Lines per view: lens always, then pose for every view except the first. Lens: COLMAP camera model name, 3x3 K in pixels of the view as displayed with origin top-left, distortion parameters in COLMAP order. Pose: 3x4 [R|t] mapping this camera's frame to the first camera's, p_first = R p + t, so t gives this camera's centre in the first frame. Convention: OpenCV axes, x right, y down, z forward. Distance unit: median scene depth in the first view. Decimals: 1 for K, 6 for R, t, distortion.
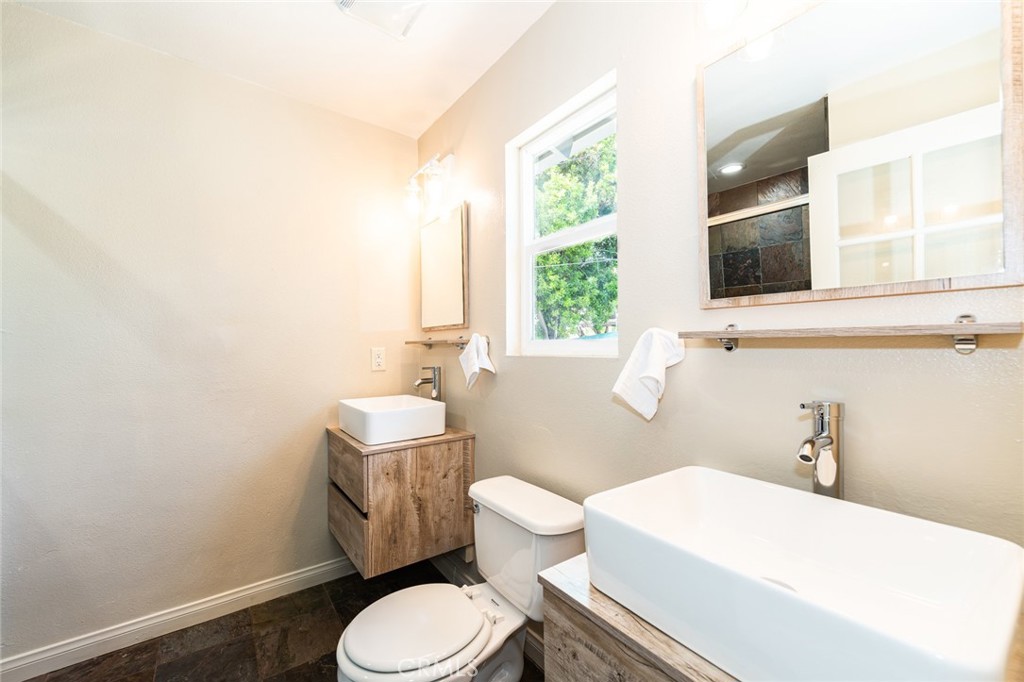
lens RADIAL K [[411.9, 0, 511.4], [0, 411.9, 342.0], [0, 0, 1]] dist [-0.001488, 0.000225]
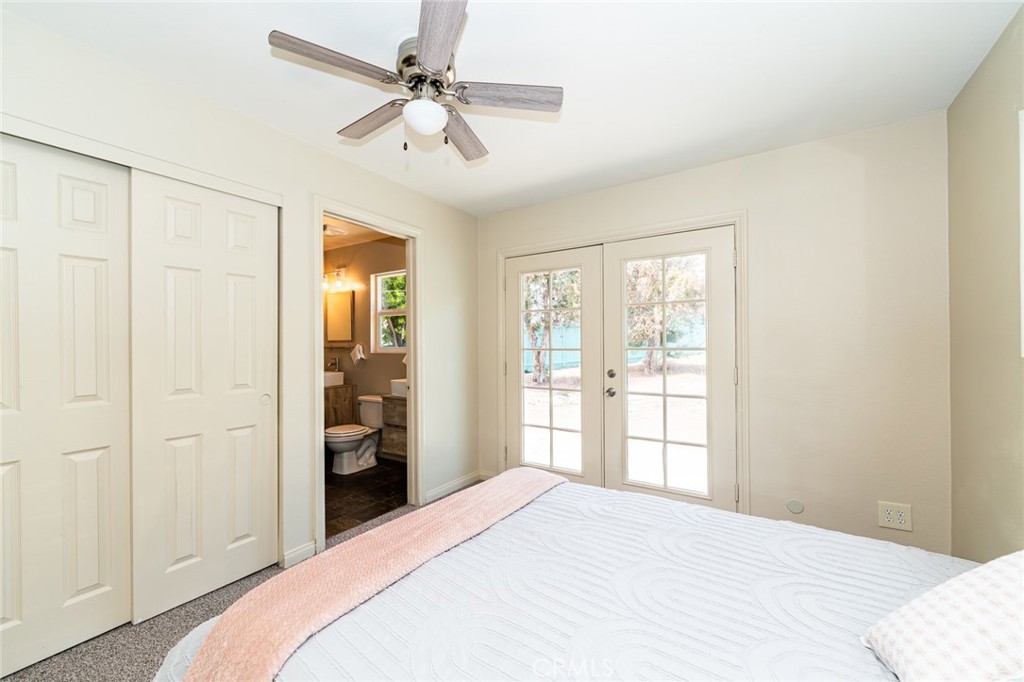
lens RADIAL K [[411.9, 0, 511.4], [0, 411.9, 342.0], [0, 0, 1]] dist [-0.001488, 0.000225]
pose [[0.938112, 0.006636, 0.346269, -0.077366], [-0.006781, 0.999977, -0.000795, -0.040258], [-0.346266, -0.001602, 0.938135, -1.740373]]
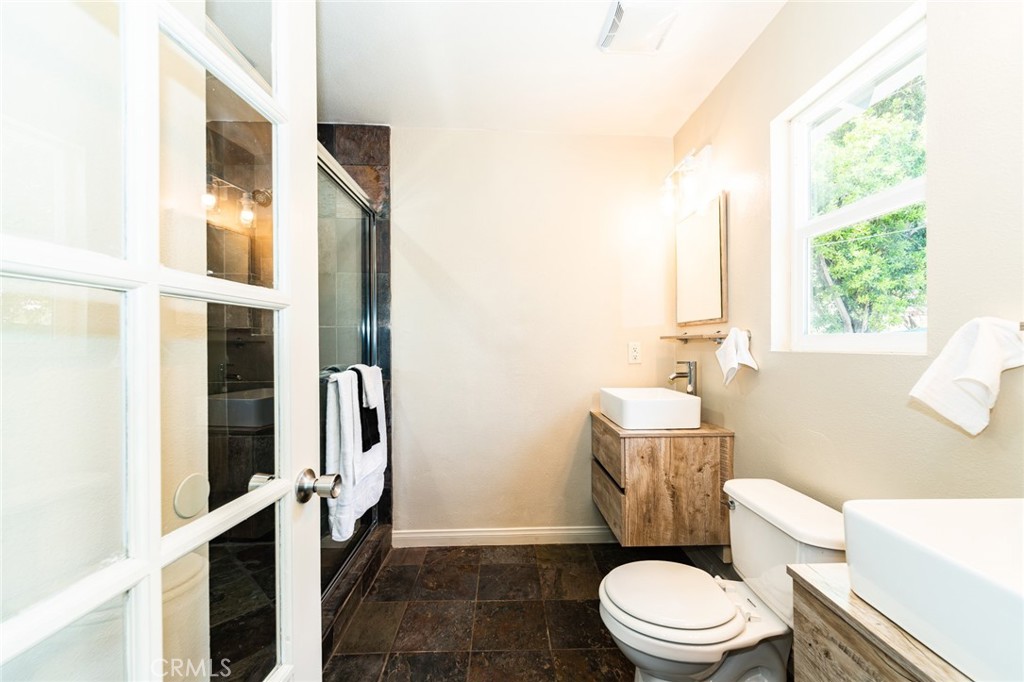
lens RADIAL K [[411.9, 0, 511.4], [0, 411.9, 342.0], [0, 0, 1]] dist [-0.001488, 0.000225]
pose [[0.820713, 0.003417, -0.571331, 0.034670], [0.003558, 0.999932, 0.011091, 0.000089], [0.571330, -0.011135, 0.820645, -0.086649]]
